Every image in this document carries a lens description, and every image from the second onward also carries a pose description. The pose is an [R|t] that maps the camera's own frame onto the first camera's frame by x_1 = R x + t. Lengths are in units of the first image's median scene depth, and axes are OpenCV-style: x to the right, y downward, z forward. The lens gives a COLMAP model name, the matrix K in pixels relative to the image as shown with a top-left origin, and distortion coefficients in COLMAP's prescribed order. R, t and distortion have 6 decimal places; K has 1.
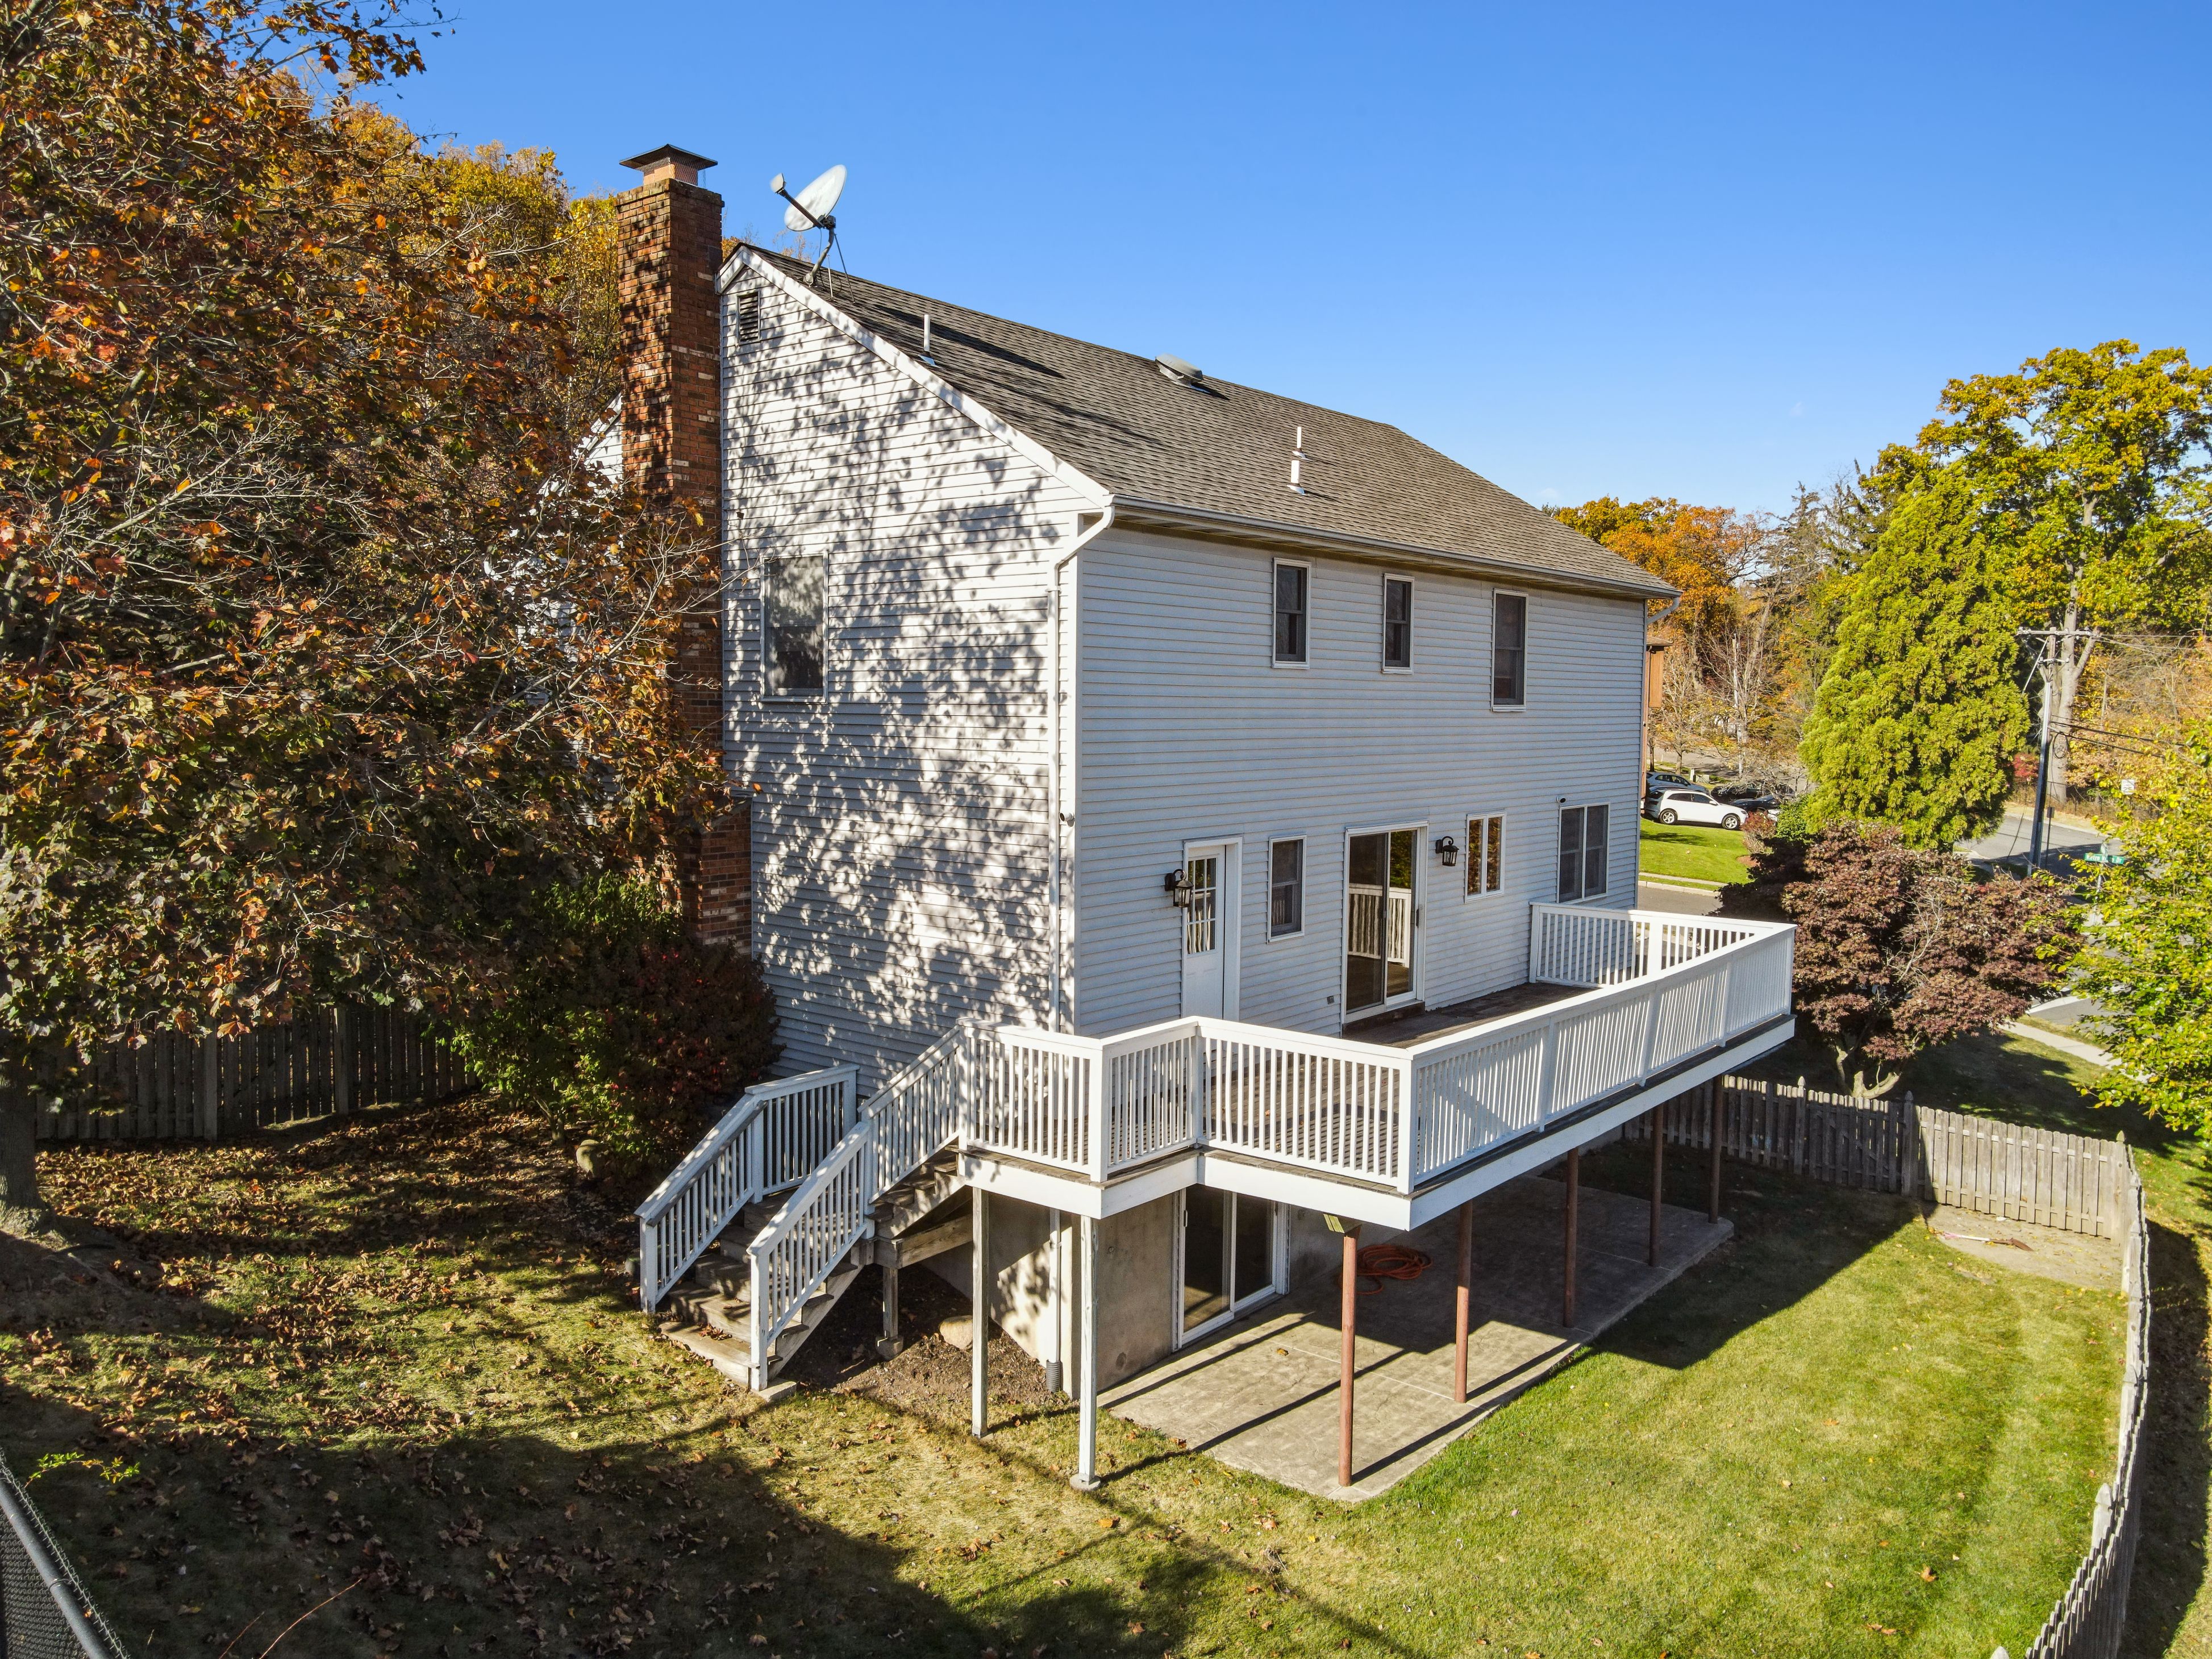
lens RADIAL K [[1585.6, 0, 1099.8], [0, 1585.6, 832.1], [0, 0, 1]] dist [0.002900, 0.016358]
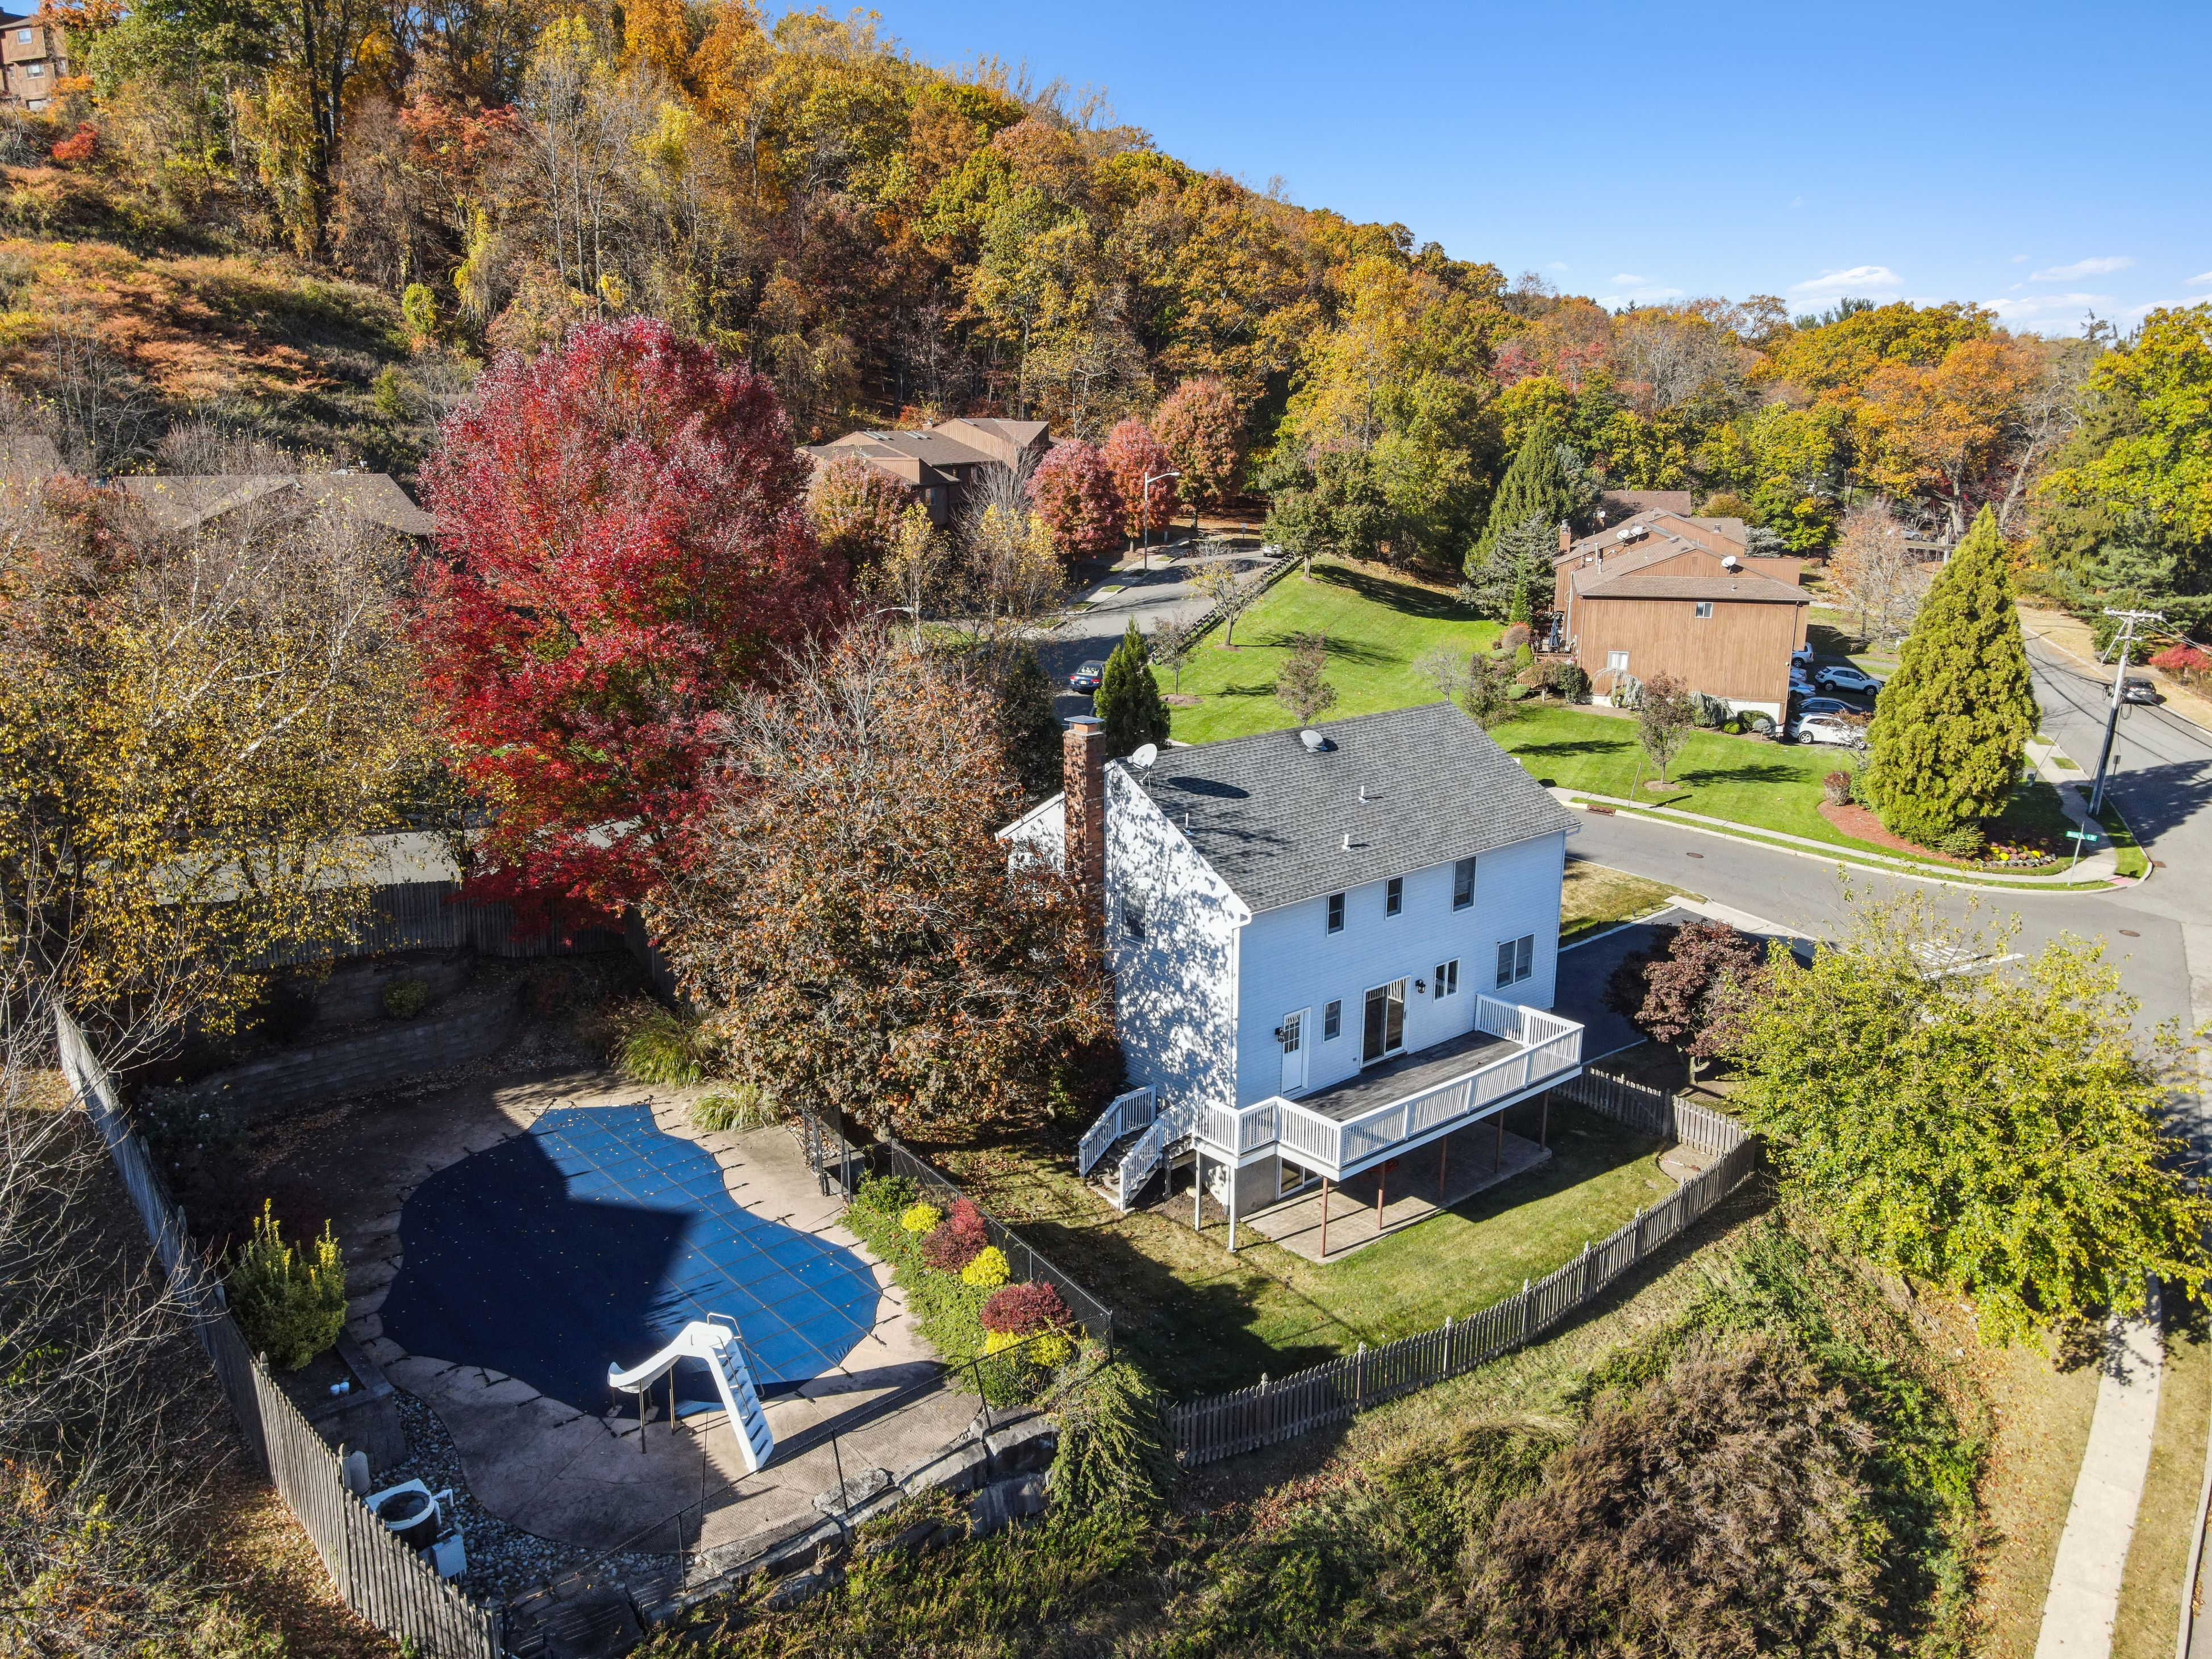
lens RADIAL K [[1585.6, 0, 1112.1], [0, 1585.6, 828.8], [0, 0, 1]] dist [0.002900, 0.016358]
pose [[0.984625, 0.036679, -0.170786, 0.214929], [-0.007036, 0.985240, 0.171034, -0.758180], [0.174539, -0.167203, 0.970350, -1.553693]]
